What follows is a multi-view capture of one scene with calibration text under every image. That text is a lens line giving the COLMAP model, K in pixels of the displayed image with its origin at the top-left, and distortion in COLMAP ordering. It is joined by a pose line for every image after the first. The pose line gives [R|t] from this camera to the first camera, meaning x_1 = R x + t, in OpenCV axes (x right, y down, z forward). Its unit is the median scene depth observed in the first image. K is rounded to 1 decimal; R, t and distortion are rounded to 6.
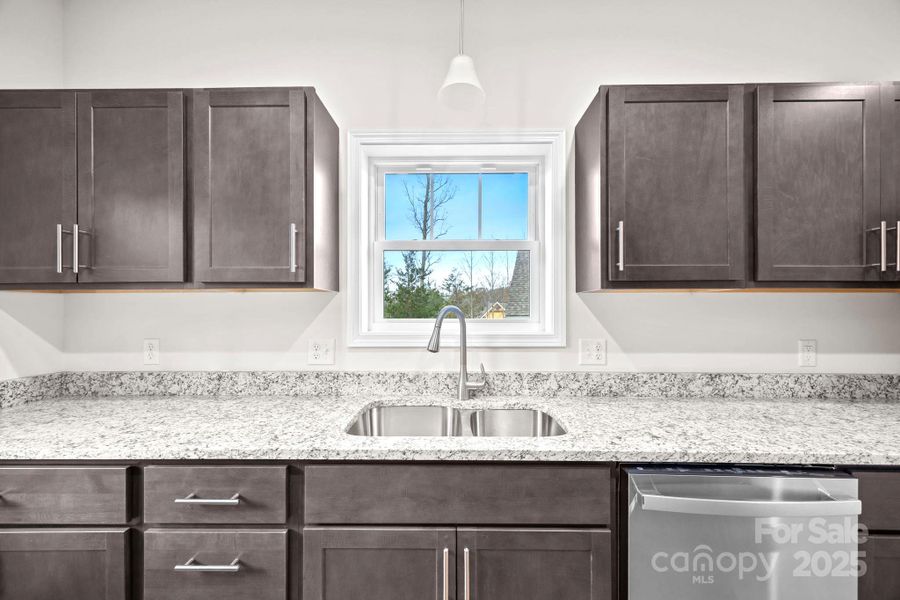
lens RADIAL K [[353.2, 0, 452.0], [0, 353.2, 305.9], [0, 0, 1]] dist [0.012117, -0.003007]
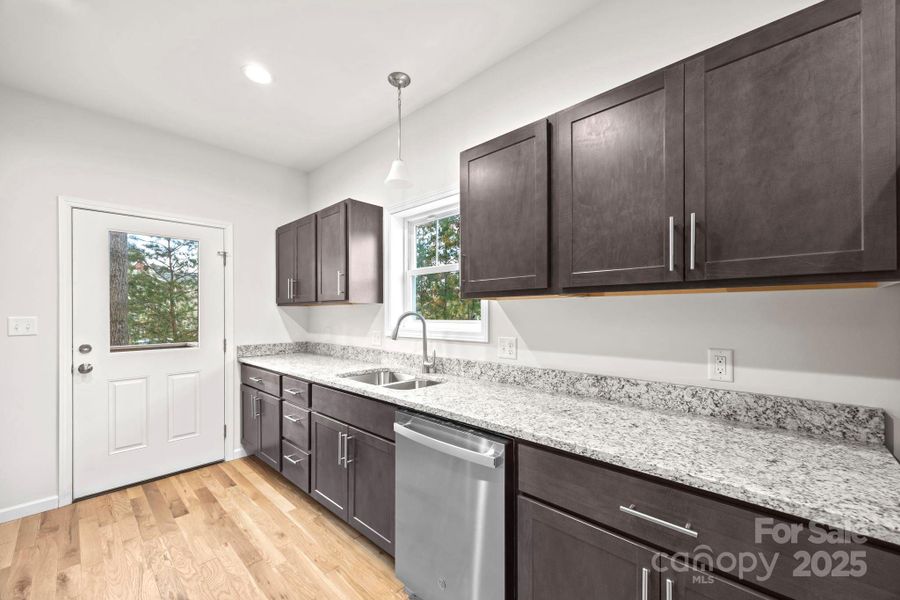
lens RADIAL K [[353.5, 0, 448.5], [0, 353.5, 313.6], [0, 0, 1]] dist [0.006868, -0.000539]
pose [[0.740163, -0.001688, -0.672425, 1.106004], [0.011127, 0.999891, 0.009737, -0.003856], [0.672335, -0.014689, 0.740101, -0.047805]]
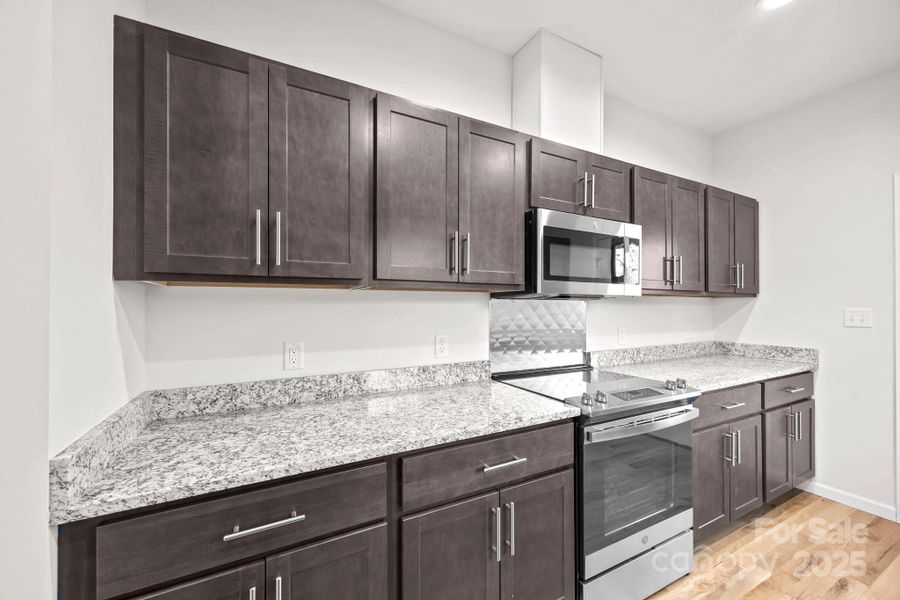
lens RADIAL K [[353.2, 0, 452.0], [0, 353.2, 305.9], [0, 0, 1]] dist [0.012117, -0.003007]
pose [[-0.875205, -0.000674, -0.483752, 0.991046], [0.004211, 0.999951, -0.009011, -0.000381], [0.483734, -0.009924, -0.875159, 0.334846]]
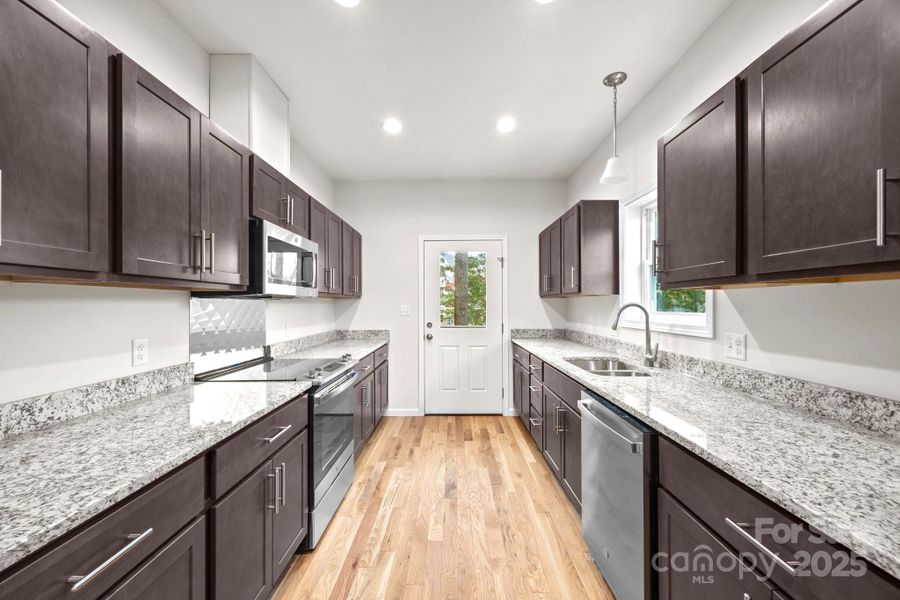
lens RADIAL K [[353.2, 0, 452.0], [0, 353.2, 305.9], [0, 0, 1]] dist [0.012117, -0.003007]
pose [[0.013718, 0.004026, -0.999898, 1.463987], [0.012272, 0.999916, 0.004195, -0.001696], [0.999831, -0.012328, 0.013668, 0.166879]]
